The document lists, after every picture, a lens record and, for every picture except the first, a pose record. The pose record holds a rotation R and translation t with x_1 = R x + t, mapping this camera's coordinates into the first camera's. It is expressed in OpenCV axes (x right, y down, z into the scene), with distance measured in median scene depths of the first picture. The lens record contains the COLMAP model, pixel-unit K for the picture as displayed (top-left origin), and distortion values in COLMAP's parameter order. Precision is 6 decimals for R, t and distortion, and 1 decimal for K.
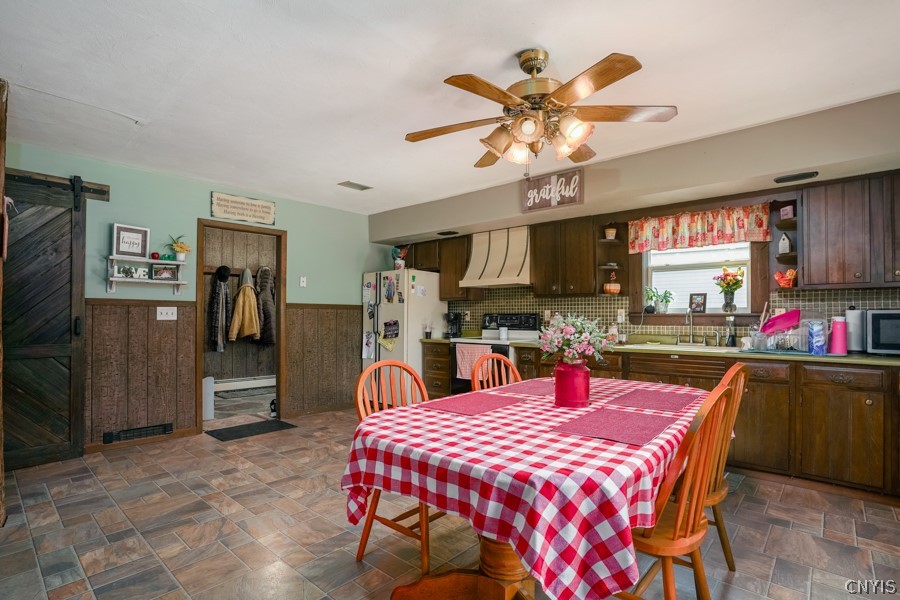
lens RADIAL K [[449.8, 0, 450.0], [0, 449.8, 300.0], [0, 0, 1]] dist [0.001062, -0.000797]
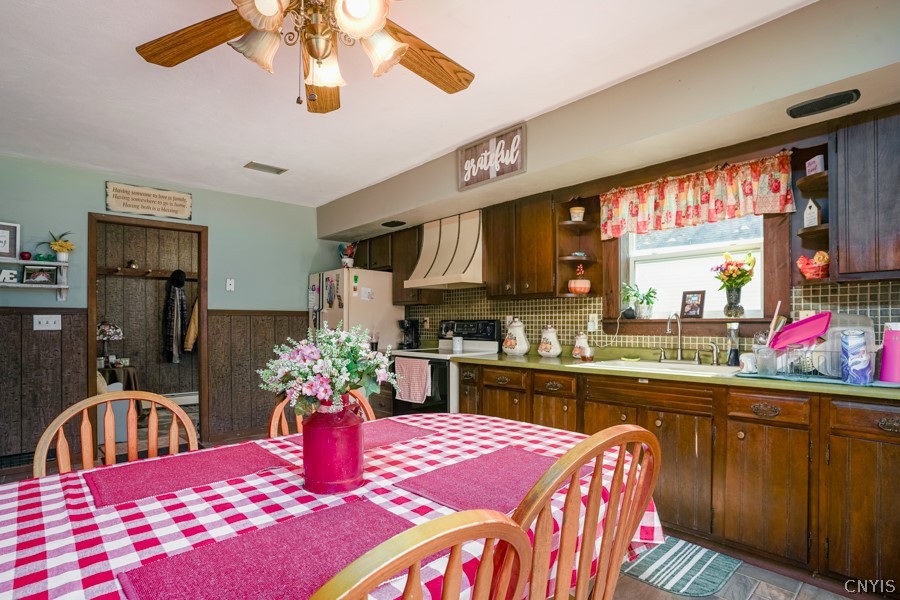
lens RADIAL K [[451.7, 0, 444.7], [0, 451.7, 311.6], [0, 0, 1]] dist [-0.004609, 0.001594]
pose [[0.993237, -0.008090, -0.115826, 0.228455], [0.009553, 0.999881, 0.012087, 0.005562], [0.115715, -0.013112, 0.993196, 0.222592]]
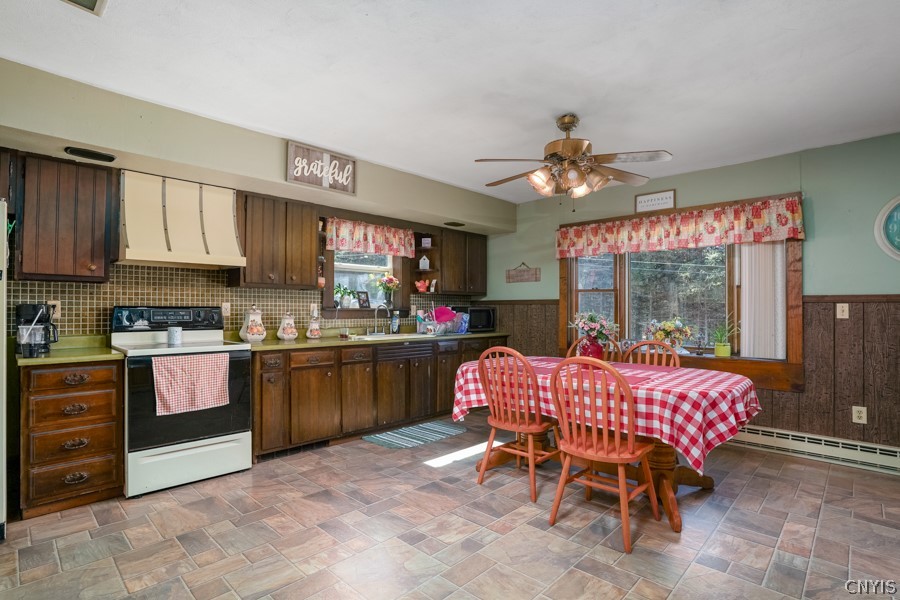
lens RADIAL K [[449.7, 0, 448.7], [0, 449.7, 287.1], [0, 0, 1]] dist [-0.080817, 0.038327]
pose [[0.070426, 0.047678, 0.996377, -0.599738], [-0.037594, 0.998274, -0.045112, 0.018684], [-0.996808, -0.034281, 0.072097, 0.661891]]
